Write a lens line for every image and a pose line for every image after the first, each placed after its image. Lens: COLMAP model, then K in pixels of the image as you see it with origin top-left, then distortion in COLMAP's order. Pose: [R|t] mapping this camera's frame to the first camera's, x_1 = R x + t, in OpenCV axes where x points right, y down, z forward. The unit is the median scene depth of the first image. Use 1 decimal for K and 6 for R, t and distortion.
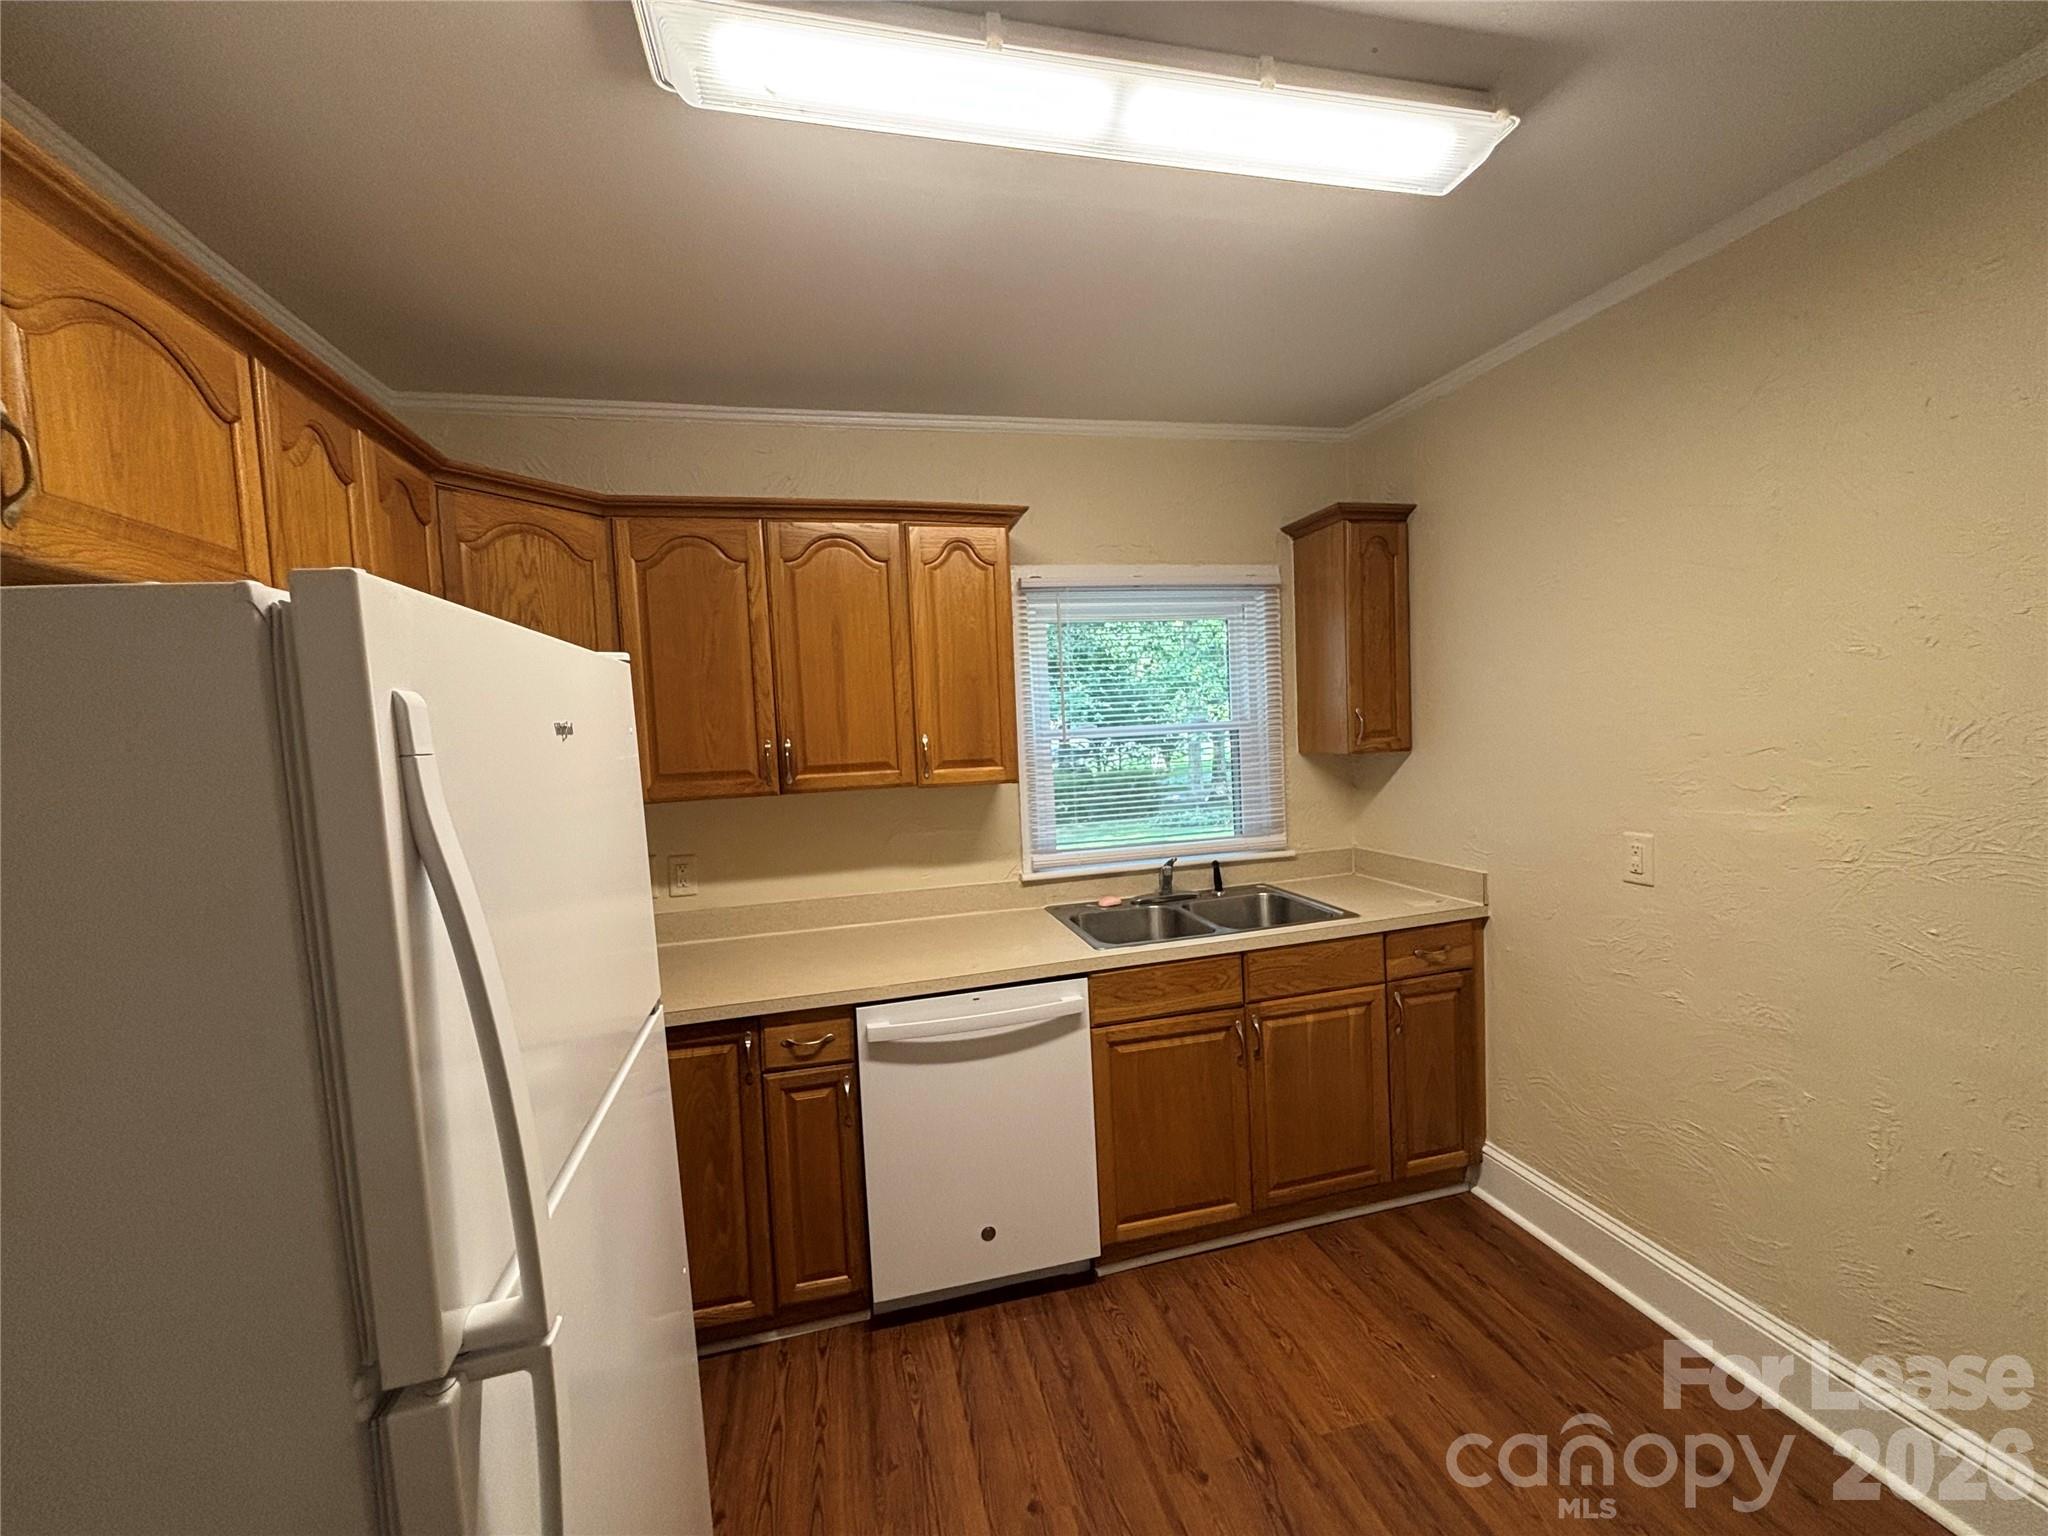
lens RADIAL K [[833.8, 0, 1024.0], [0, 833.8, 768.0], [0, 0, 1]] dist [0.034137, -0.023444]
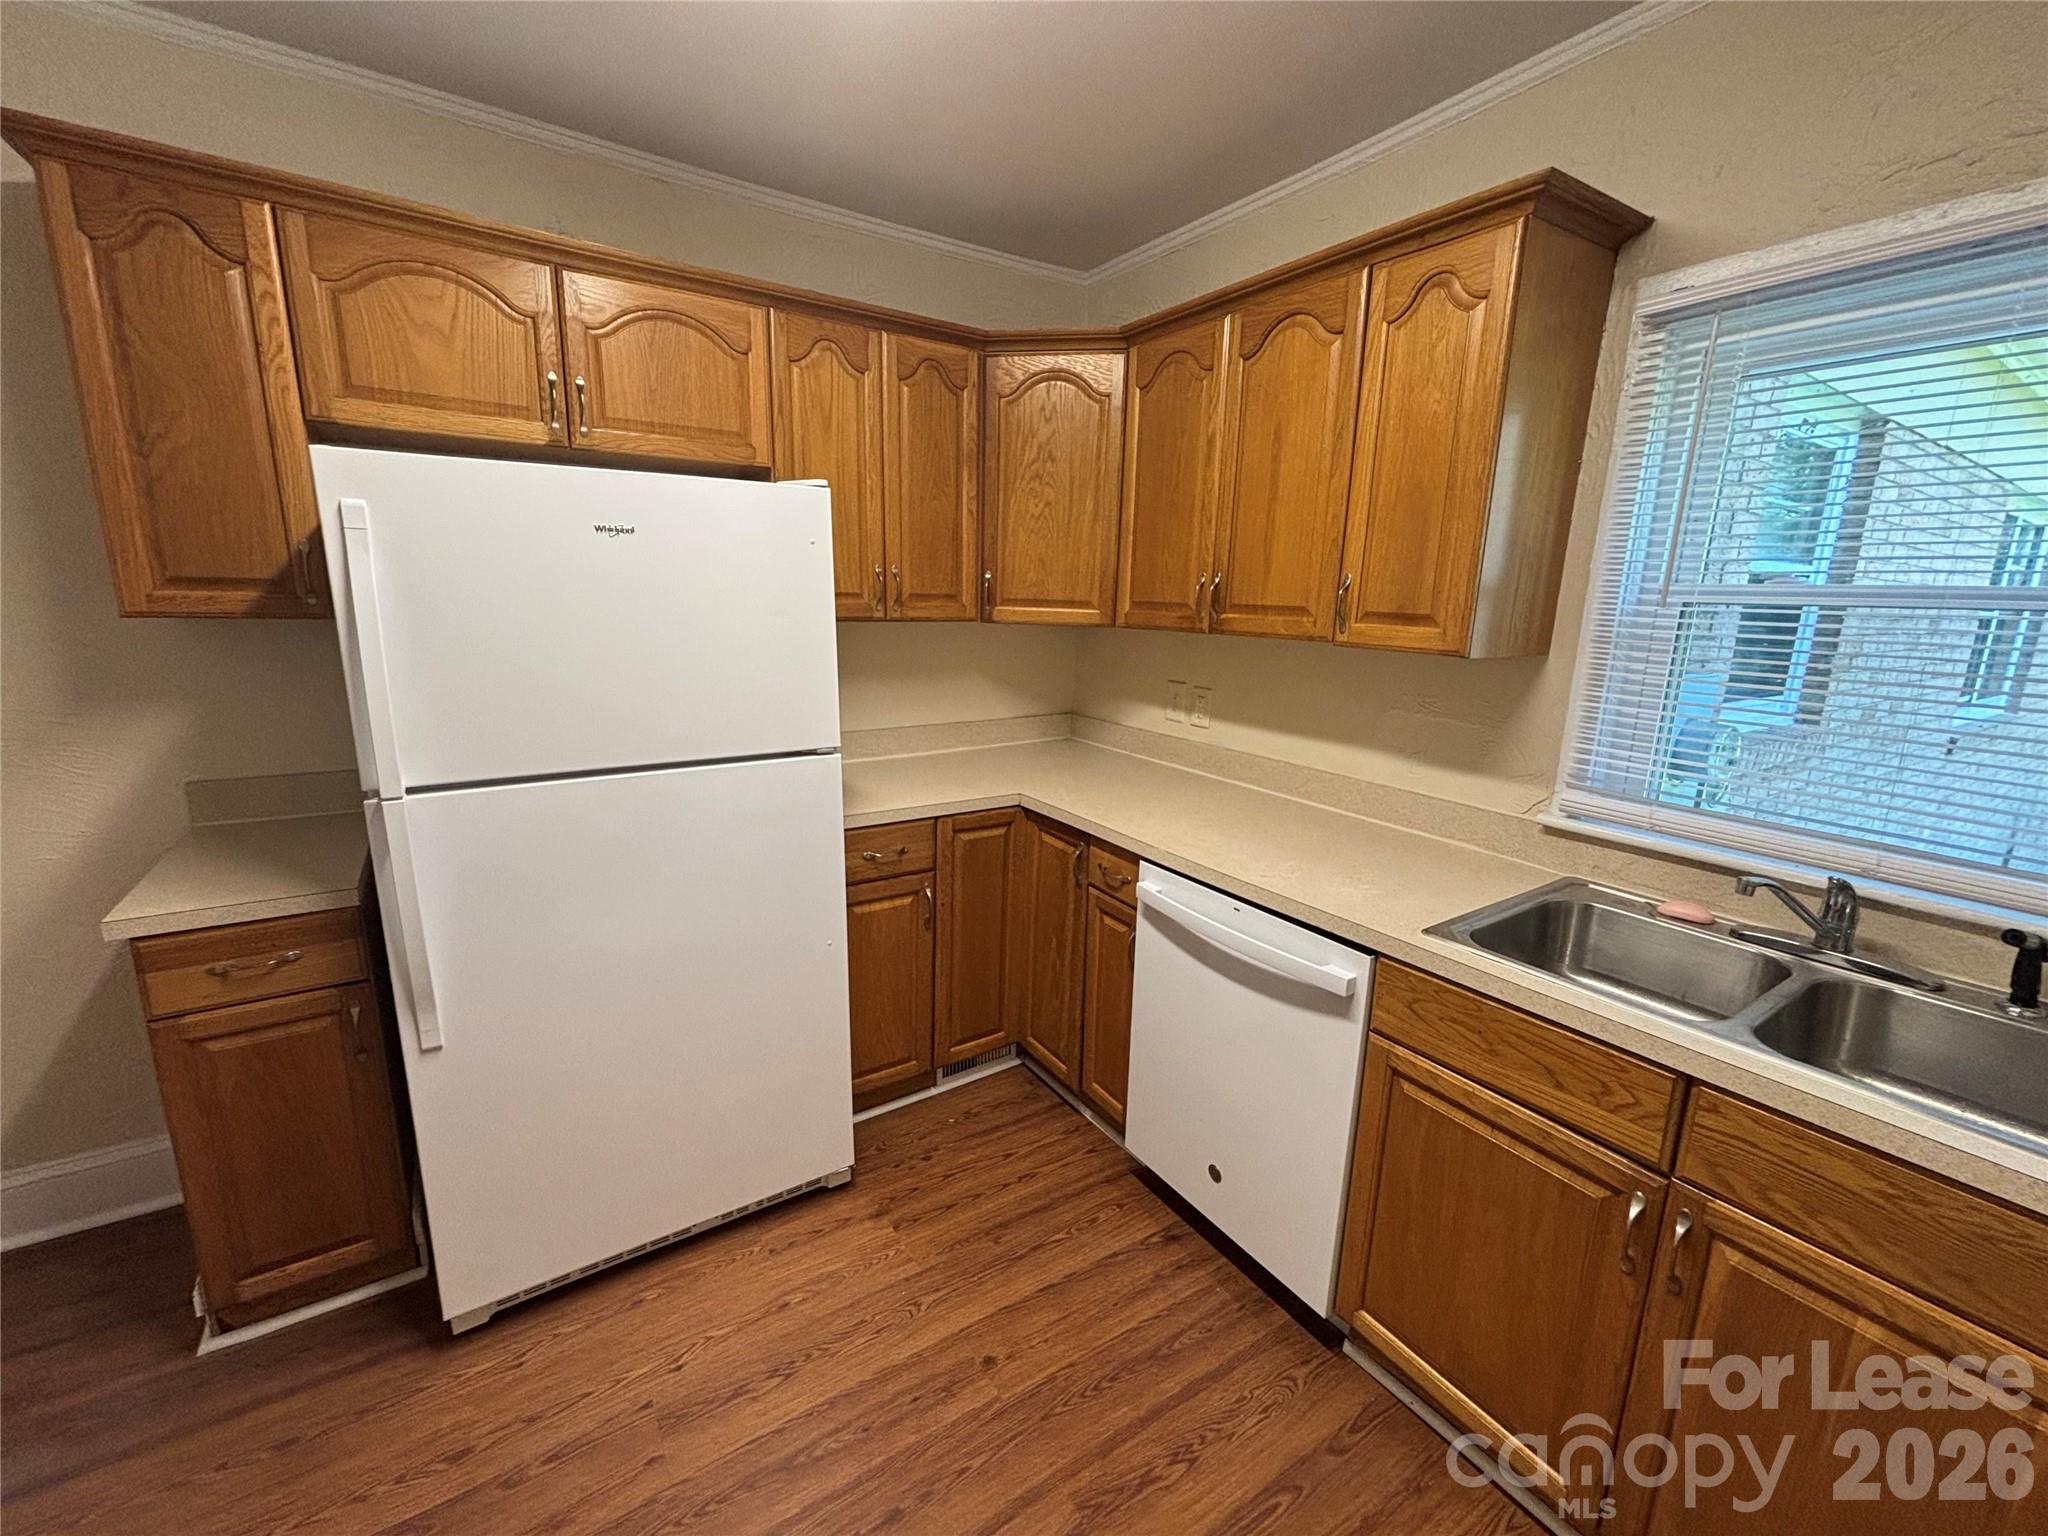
lens RADIAL K [[833.8, 0, 1024.0], [0, 833.8, 768.0], [0, 0, 1]] dist [0.034137, -0.023444]
pose [[0.325471, 0.251701, -0.911436, 0.541676], [-0.098698, 0.967697, 0.231994, -0.018725], [0.940387, 0.014449, 0.339800, 0.503716]]
